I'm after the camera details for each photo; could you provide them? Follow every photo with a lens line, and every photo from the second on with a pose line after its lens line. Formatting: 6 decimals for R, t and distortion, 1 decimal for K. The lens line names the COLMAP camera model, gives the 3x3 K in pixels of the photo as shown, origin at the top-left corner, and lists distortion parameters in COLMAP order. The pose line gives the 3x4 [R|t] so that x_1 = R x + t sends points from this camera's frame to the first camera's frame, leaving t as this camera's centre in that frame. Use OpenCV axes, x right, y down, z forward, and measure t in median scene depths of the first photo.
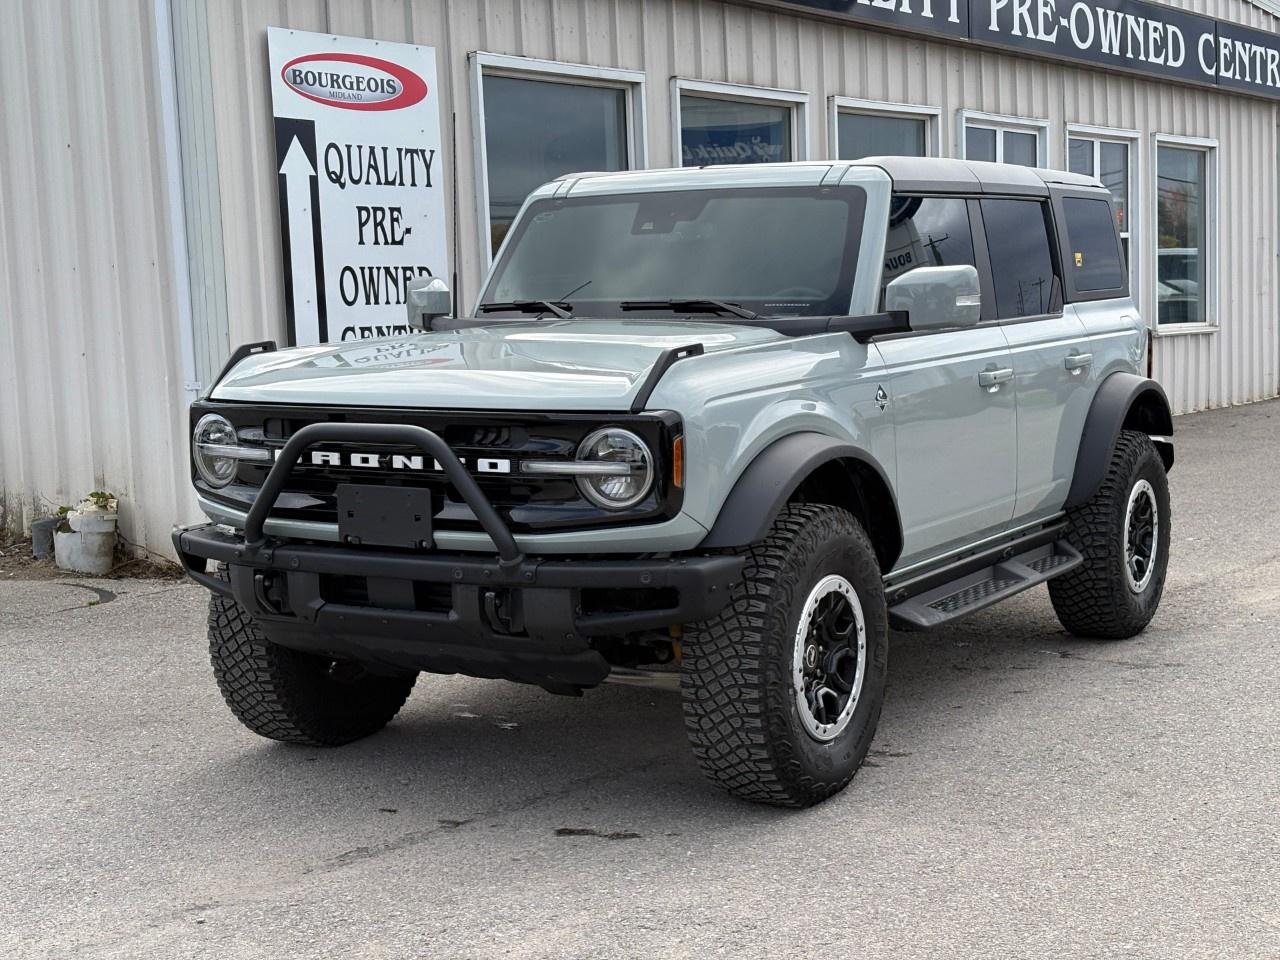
lens RADIAL K [[1934.7, 0, 640.0], [0, 1934.7, 480.0], [0, 0, 1]] dist [0.272226, -1.089792]
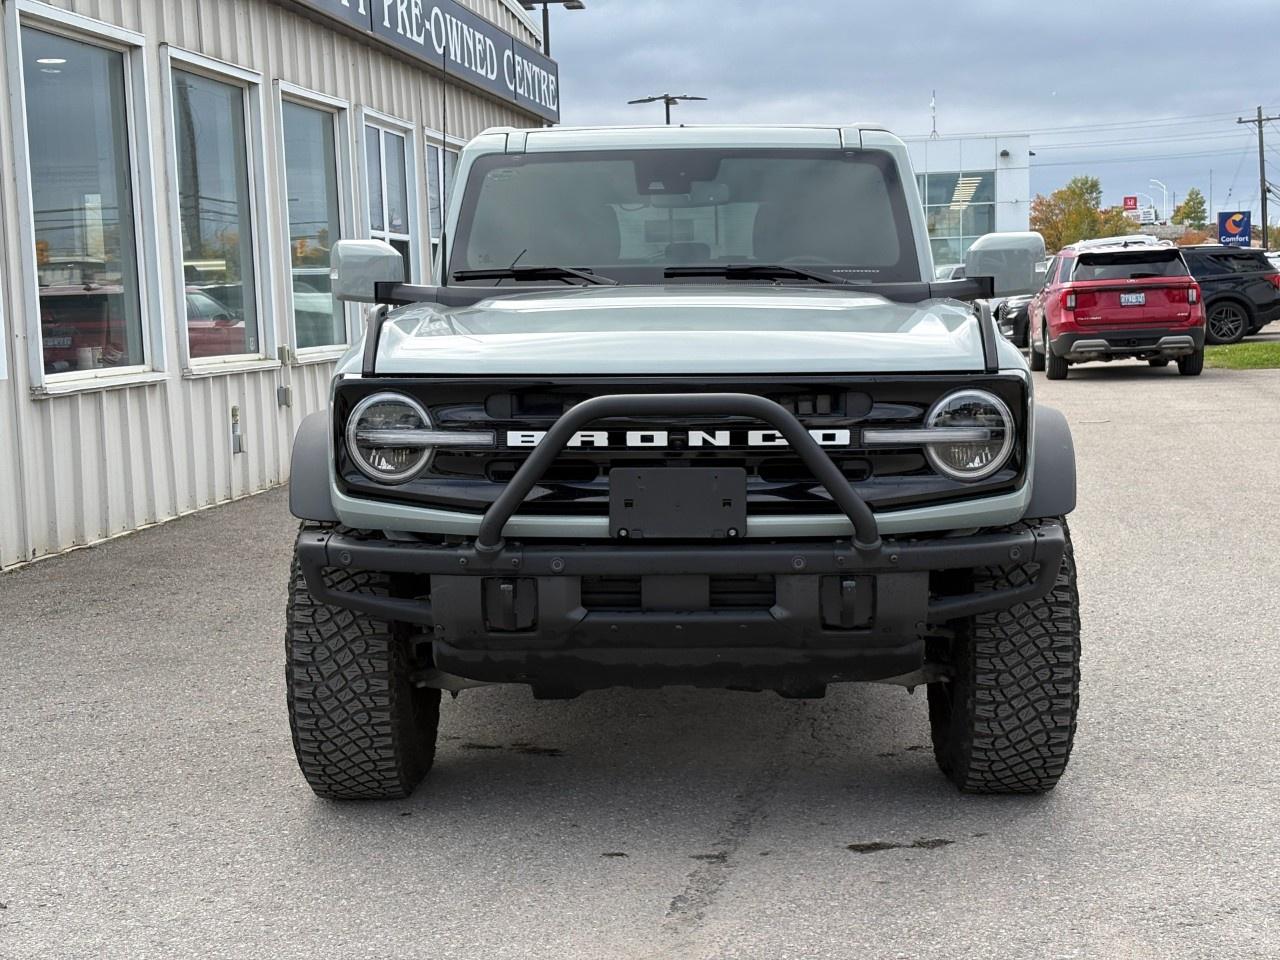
lens RADIAL K [[1934.7, 0, 640.0], [0, 1934.7, 480.0], [0, 0, 1]] dist [0.272226, -1.089792]
pose [[0.870417, -0.039195, 0.490752, -0.555027], [0.045554, 0.998961, -0.001013, 0.008476], [-0.490202, 0.023238, 0.871299, 0.265059]]
